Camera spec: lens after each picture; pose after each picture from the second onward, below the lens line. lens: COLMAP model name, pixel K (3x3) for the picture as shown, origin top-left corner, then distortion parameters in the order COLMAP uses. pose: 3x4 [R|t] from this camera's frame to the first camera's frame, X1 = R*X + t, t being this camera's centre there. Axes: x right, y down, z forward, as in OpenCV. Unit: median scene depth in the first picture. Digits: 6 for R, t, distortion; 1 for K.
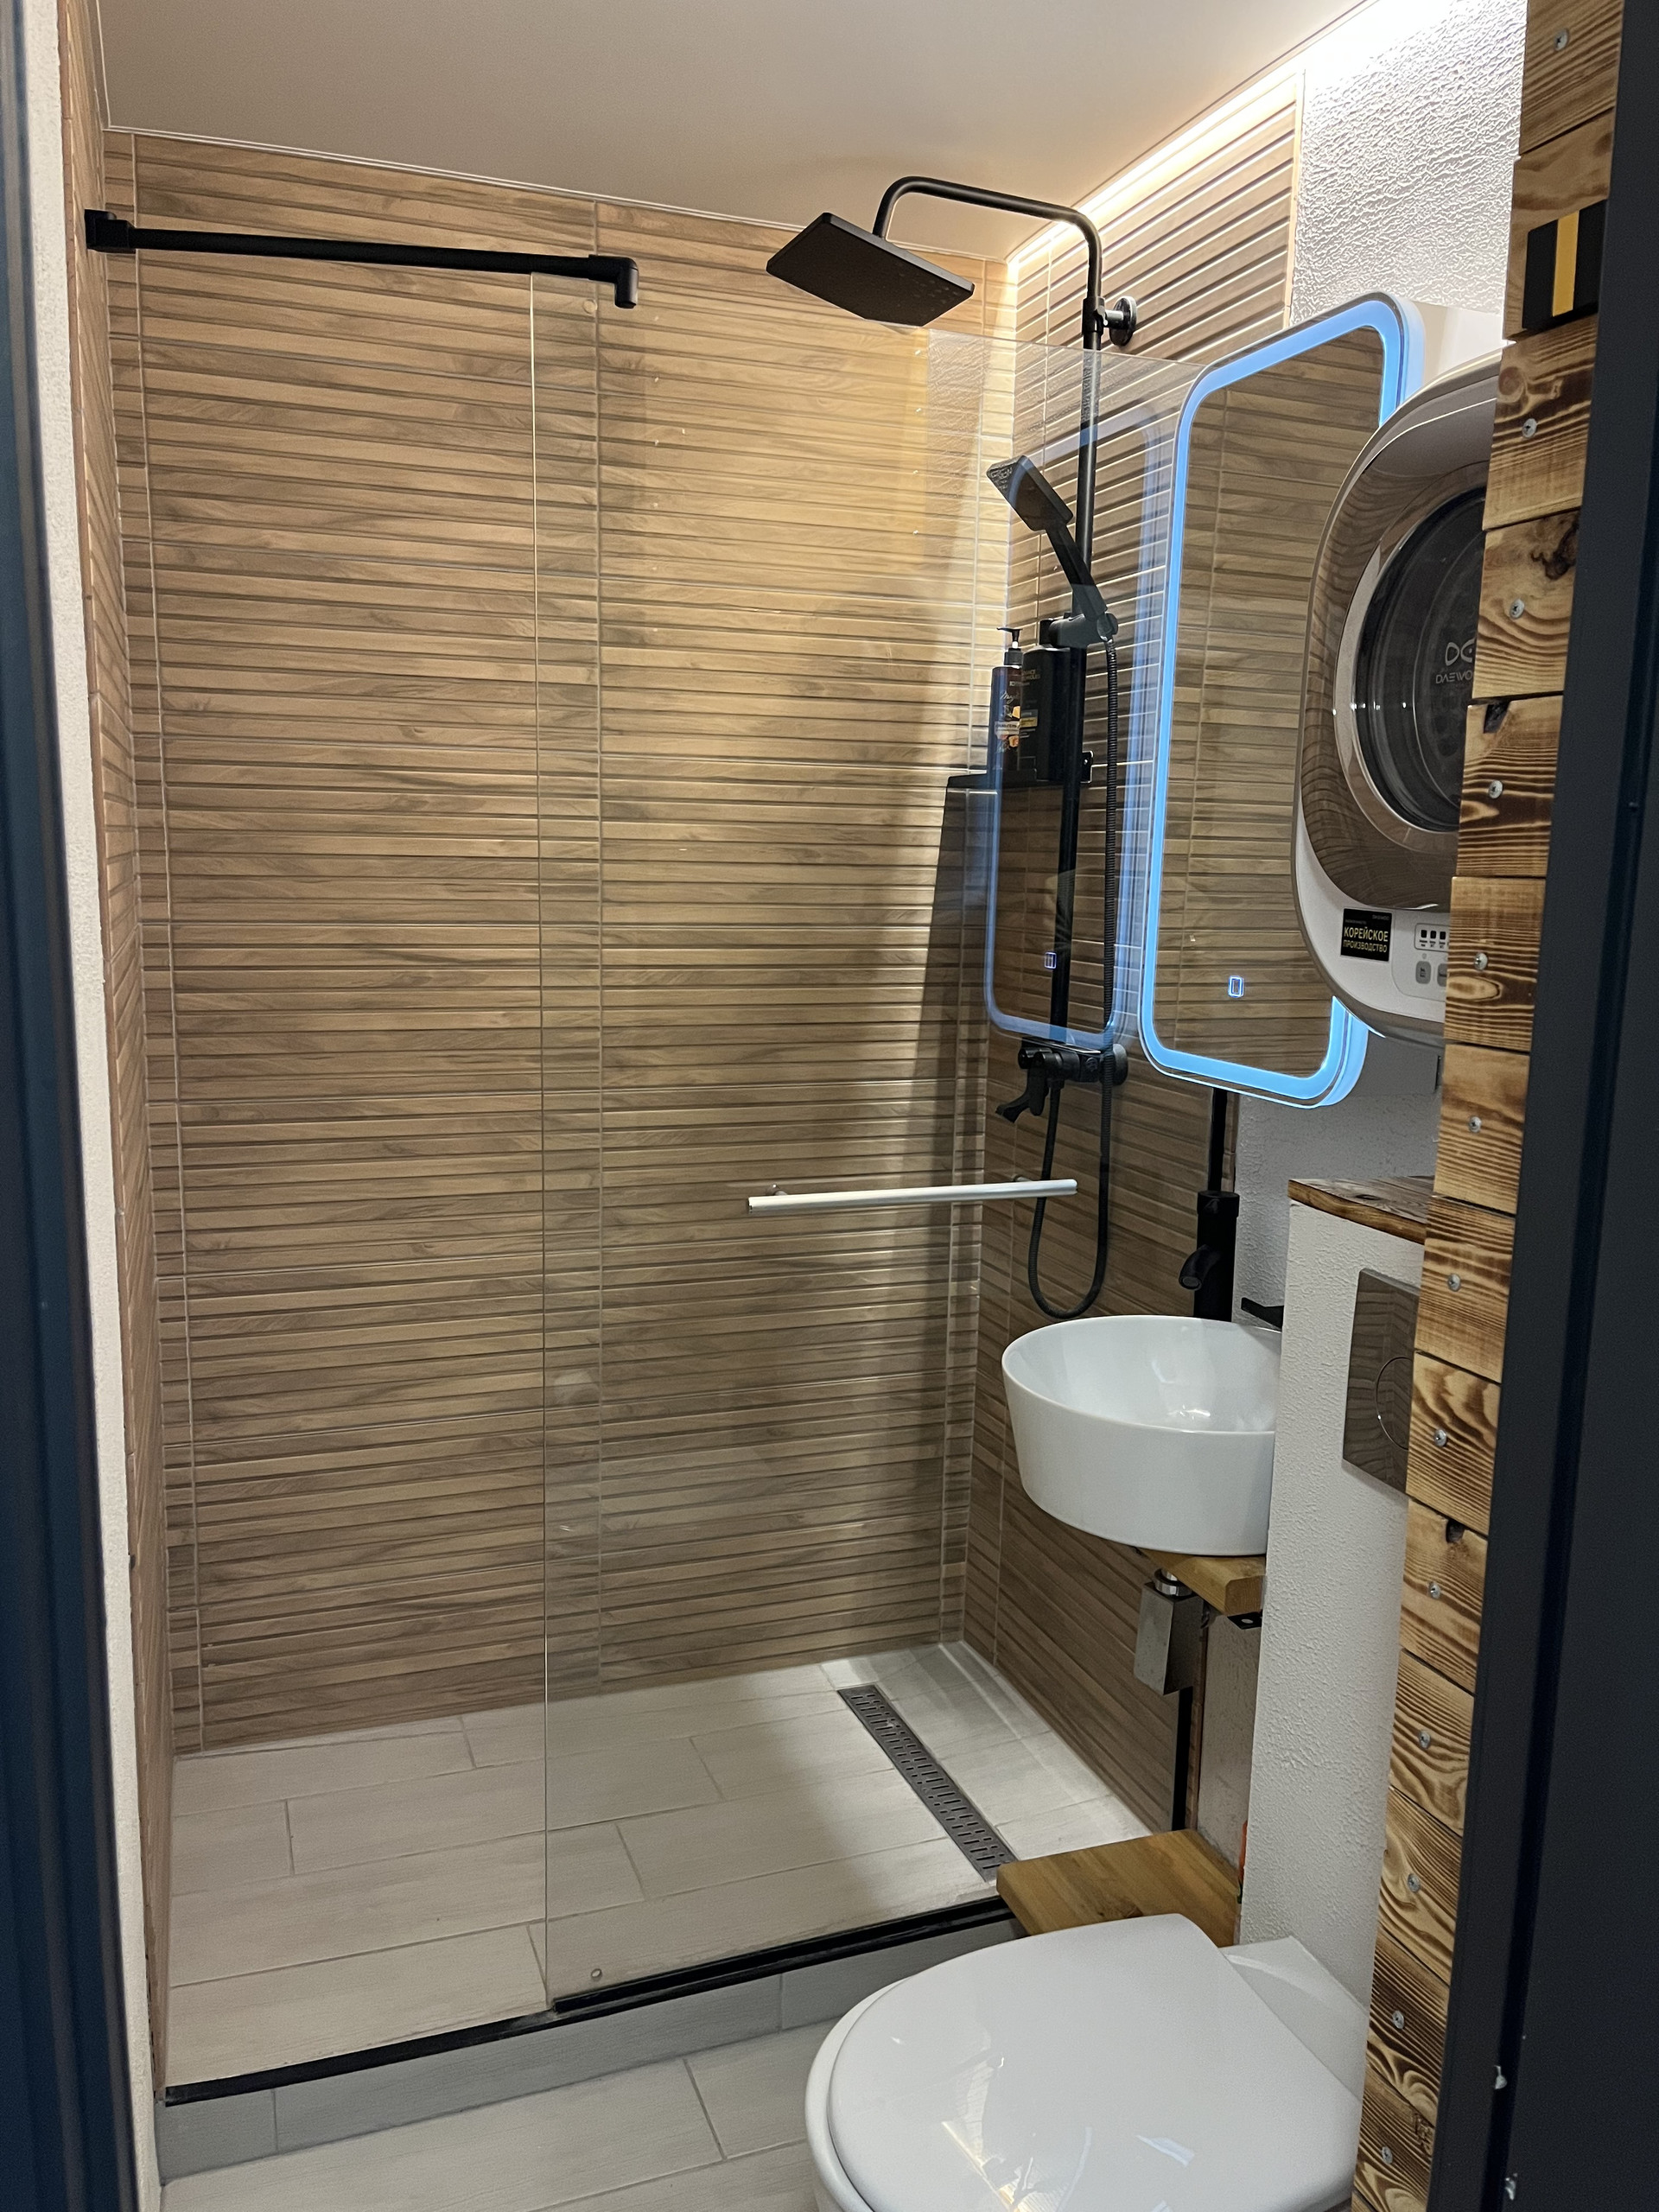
lens RADIAL K [[1665.6, 0, 814.6], [0, 1665.6, 1124.8], [0, 0, 1]] dist [0.069572, -0.091516]
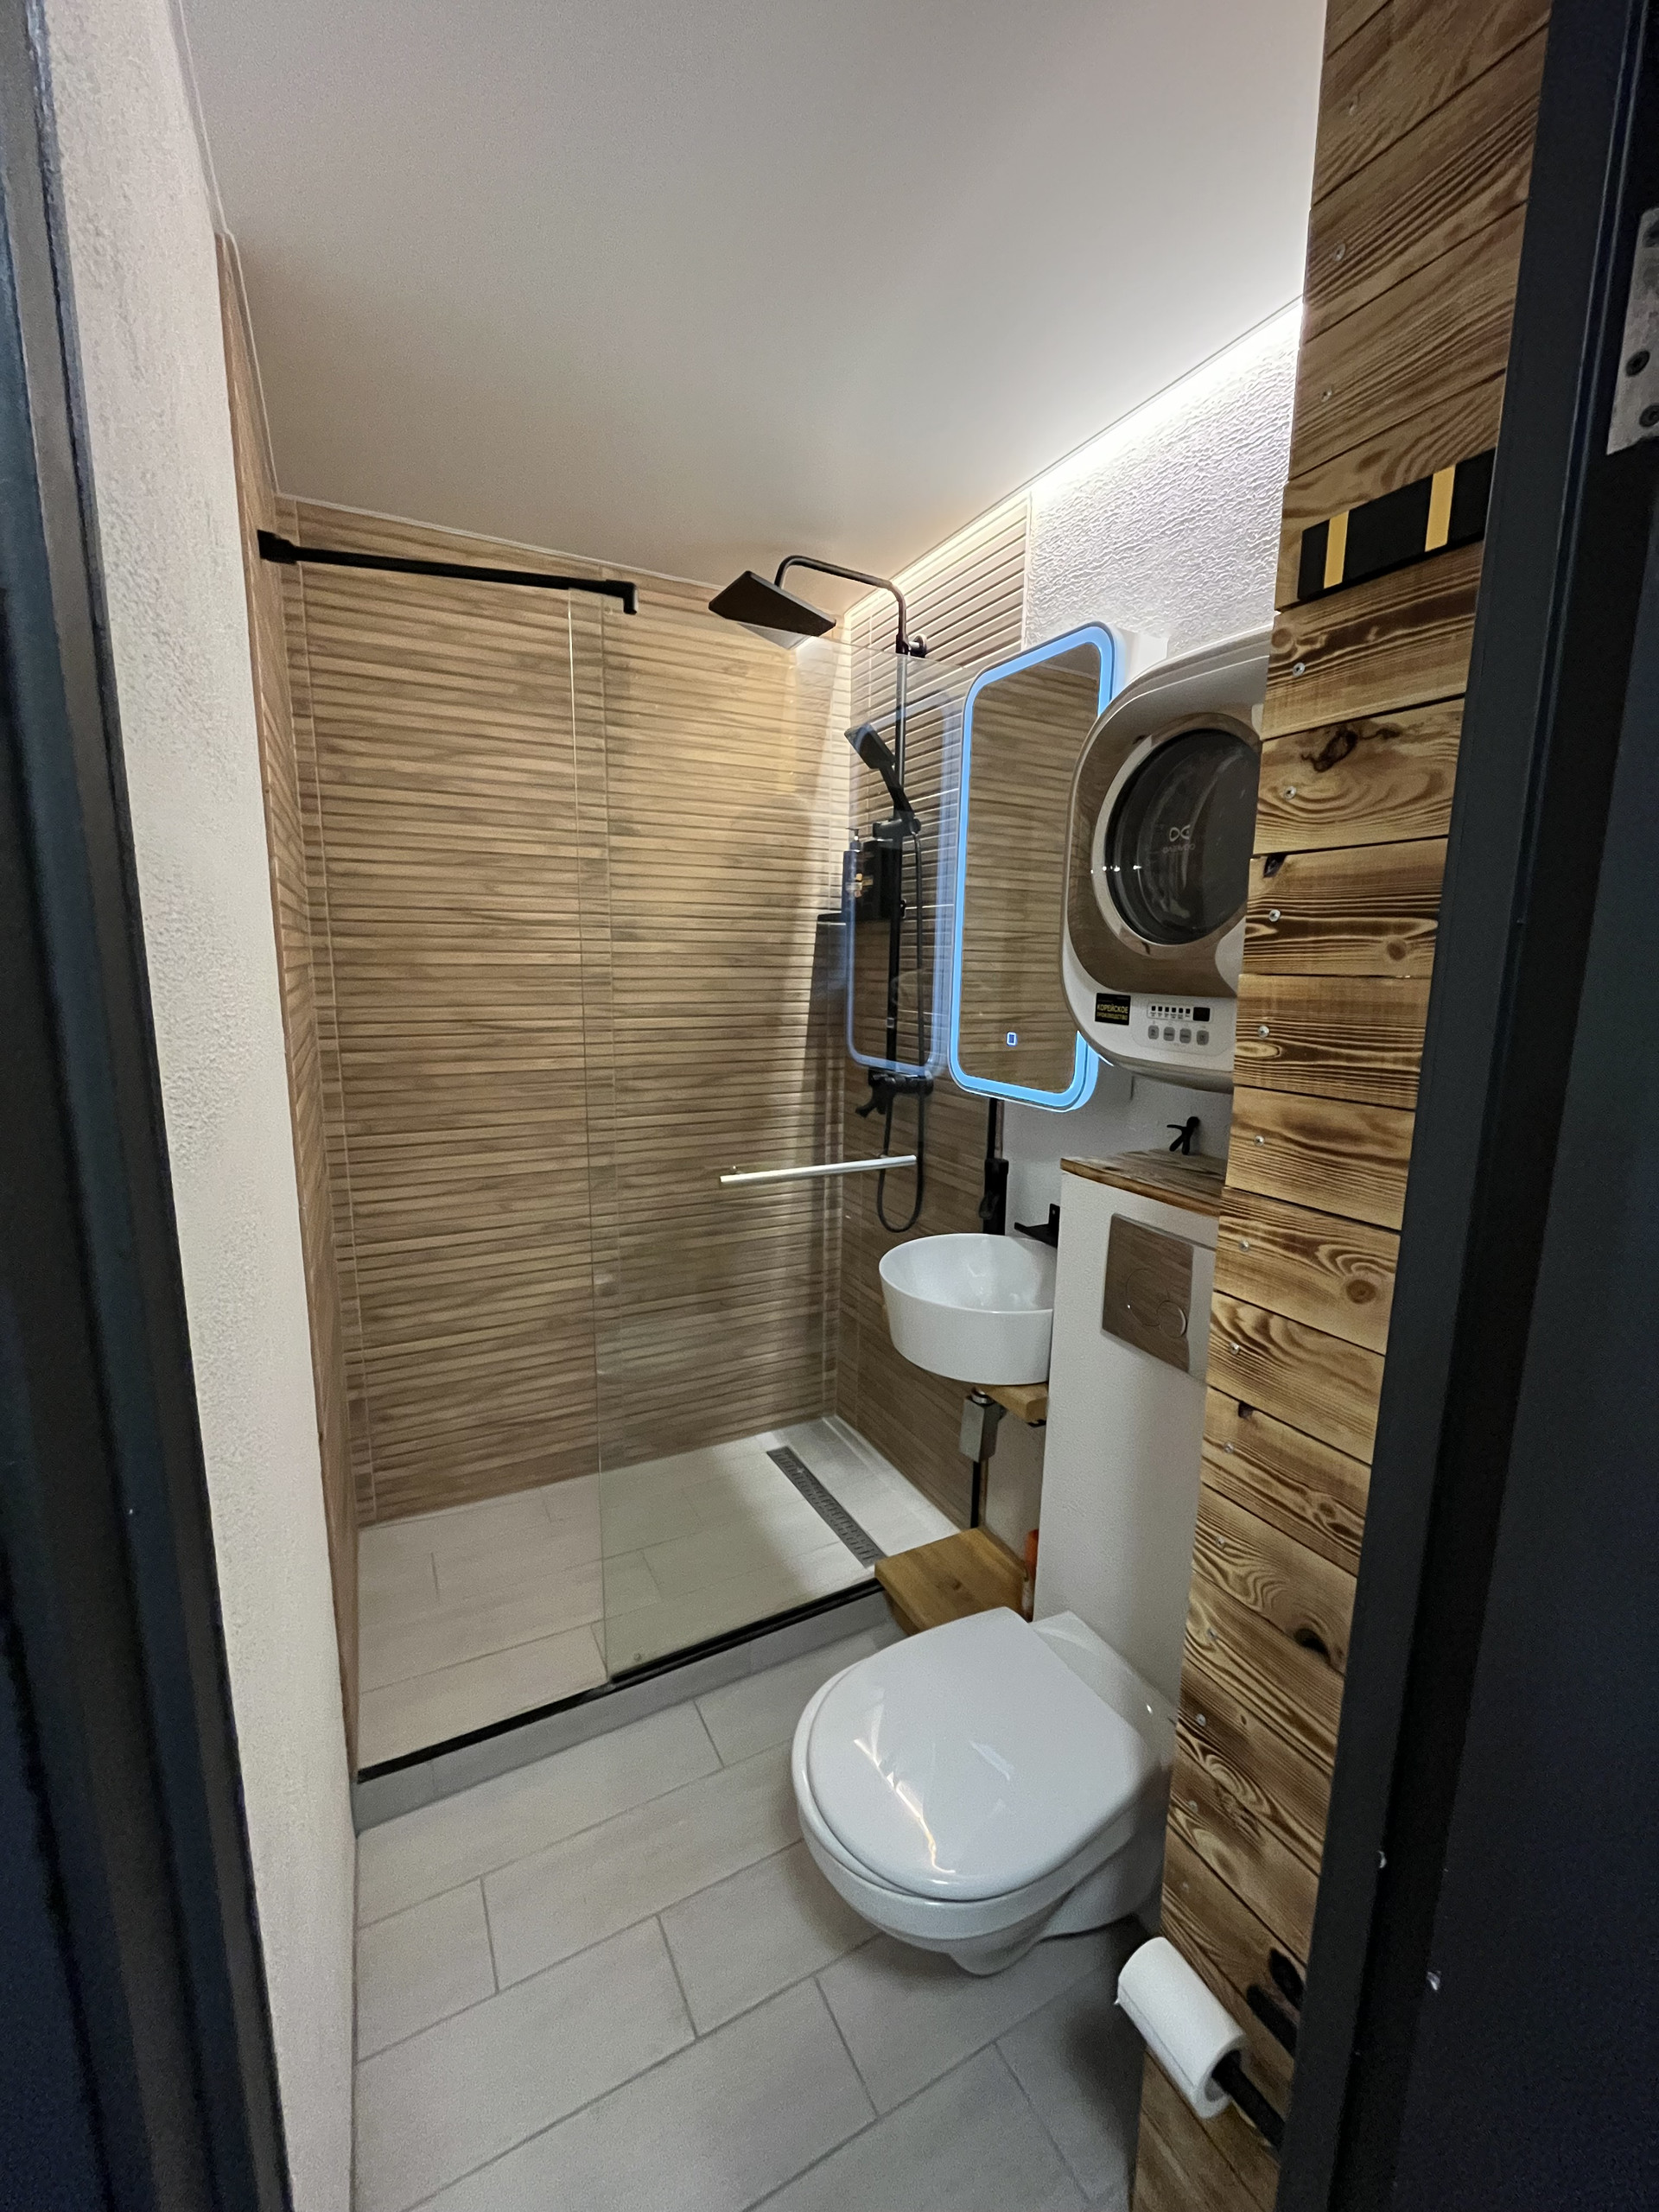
lens RADIAL K [[888.0, 0, 827.5], [0, 888.0, 1109.0], [0, 0, 1]] dist [-0.003294, -0.000691]
pose [[0.991180, -0.028844, 0.129345, -0.040655], [0.028136, 0.999577, 0.007303, -0.021109], [-0.129501, -0.003599, 0.991573, 0.126420]]
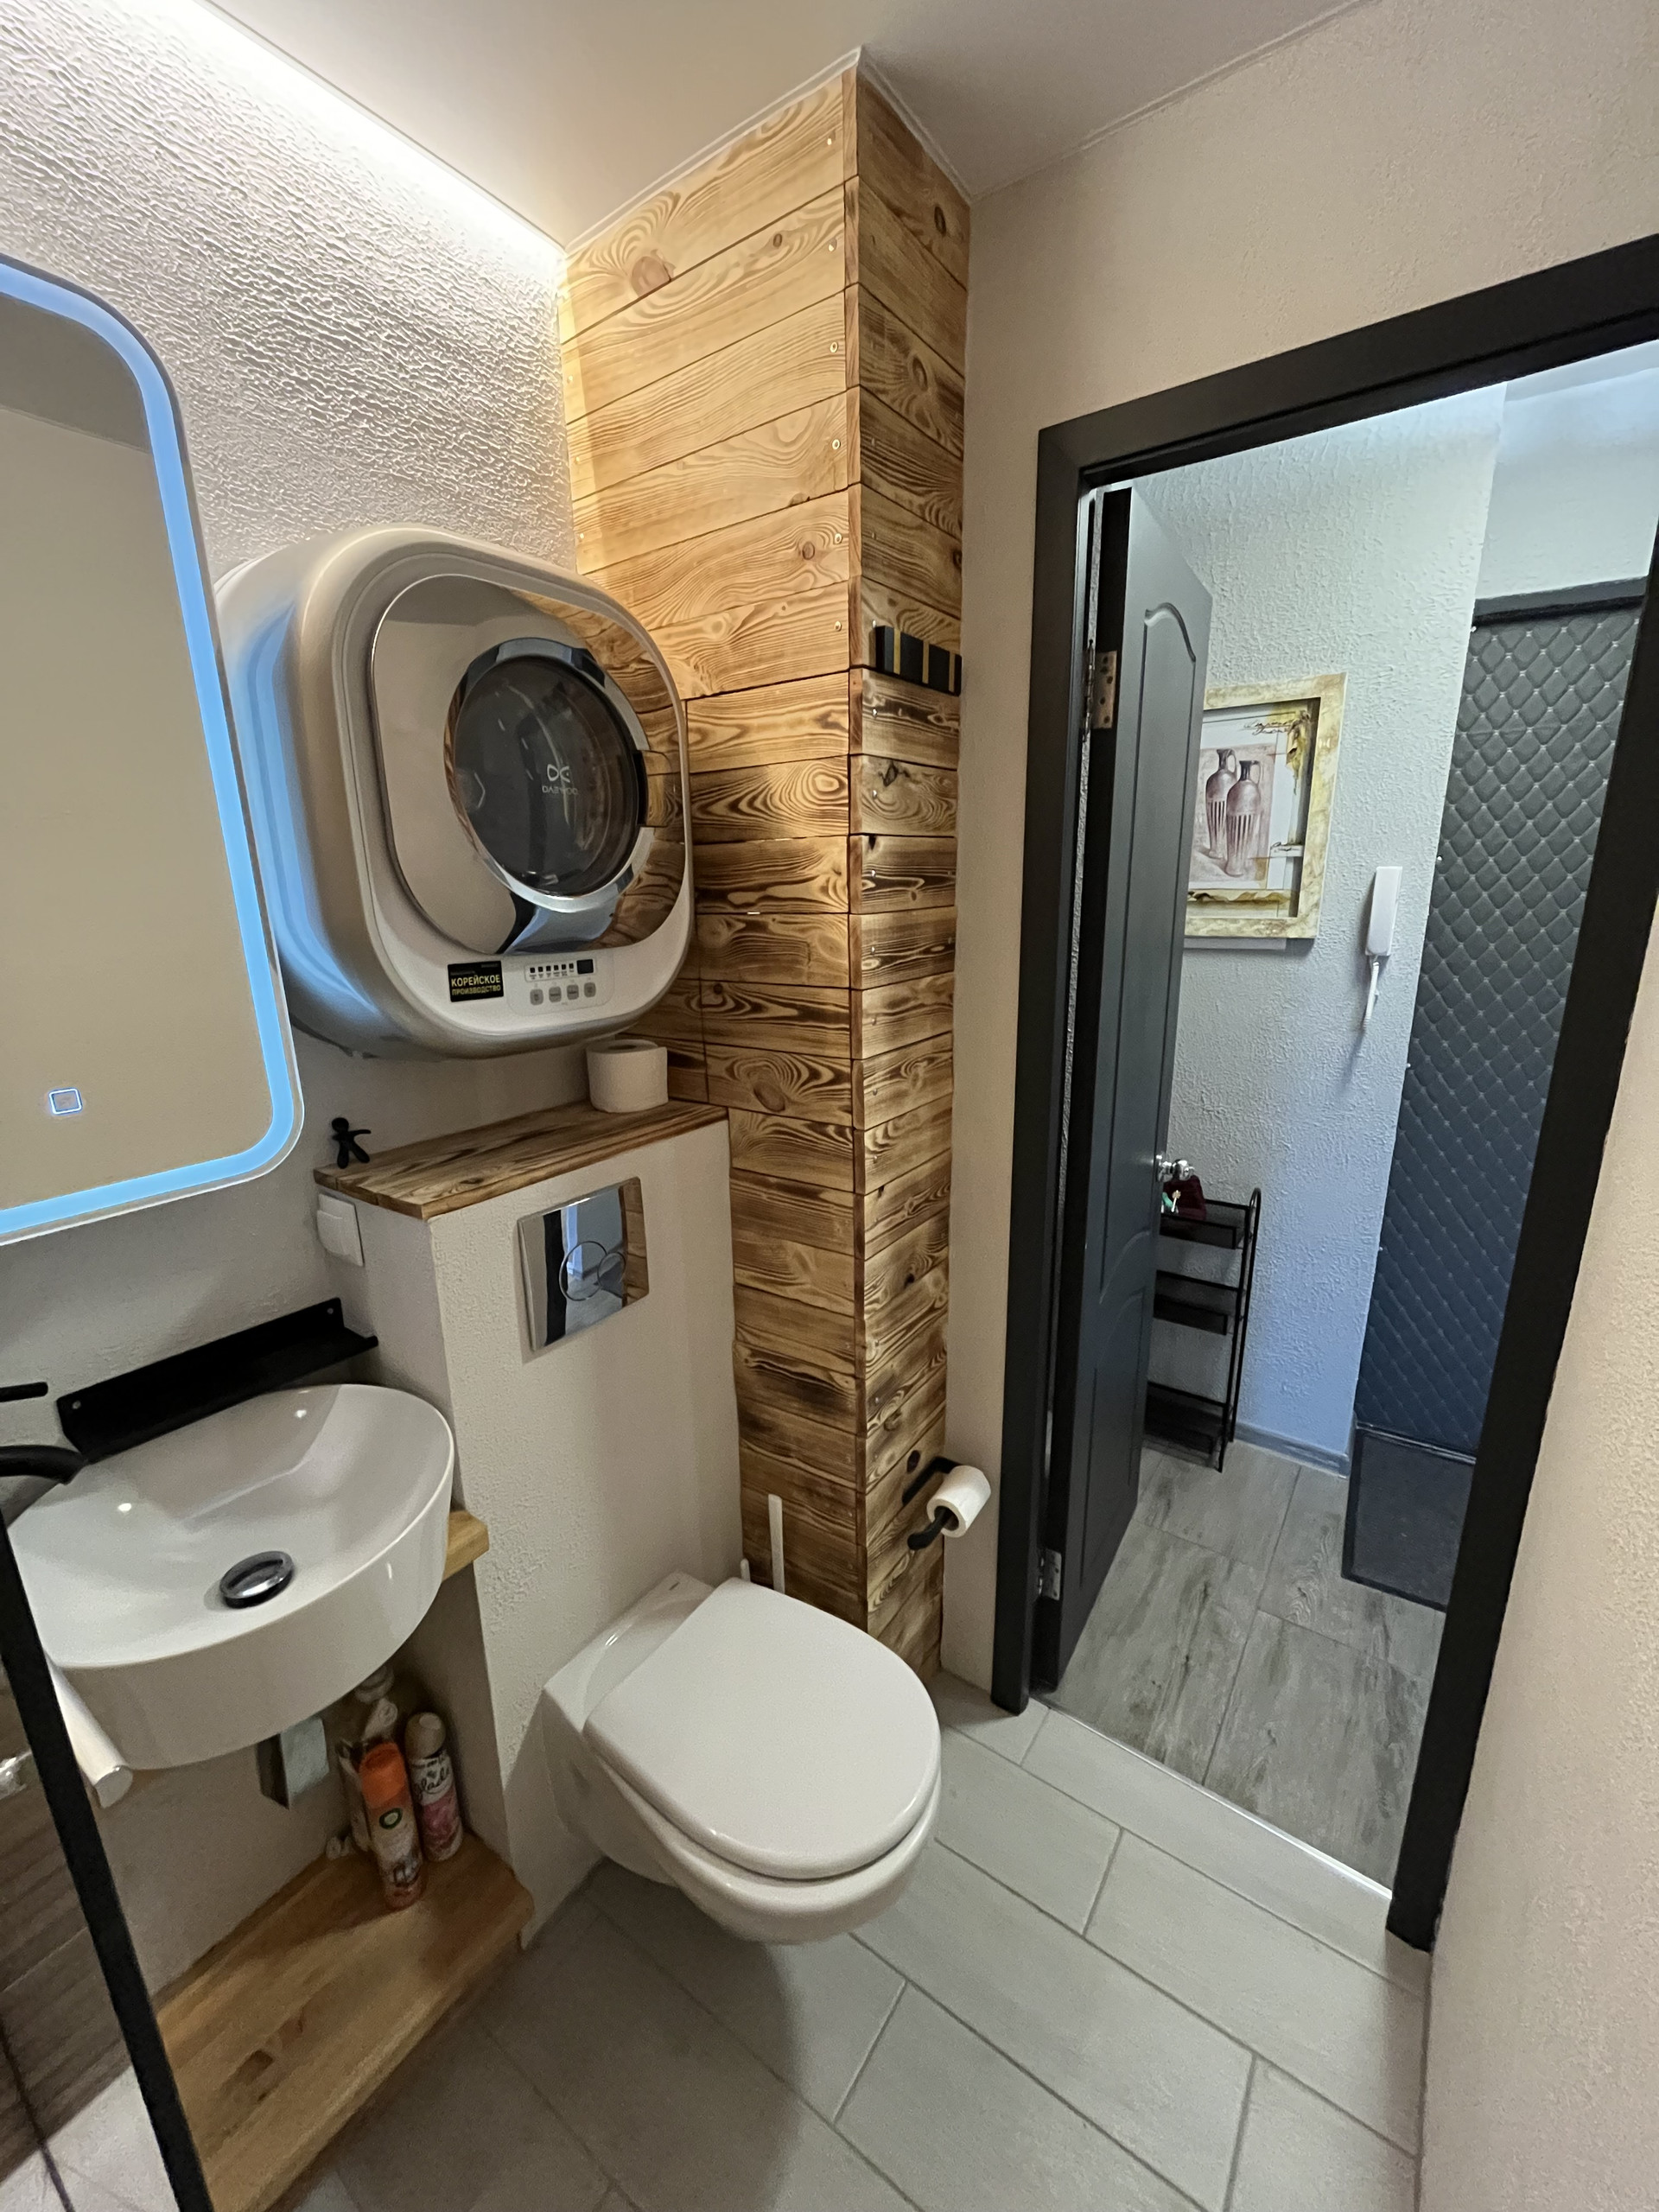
lens RADIAL K [[888.0, 0, 815.2], [0, 888.0, 1108.2], [0, 0, 1]] dist [-0.003294, -0.000691]
pose [[-0.563092, -0.217174, 0.797347, -0.261183], [0.144240, 0.924212, 0.353592, -0.155907], [-0.813709, 0.314114, -0.489091, 0.794604]]
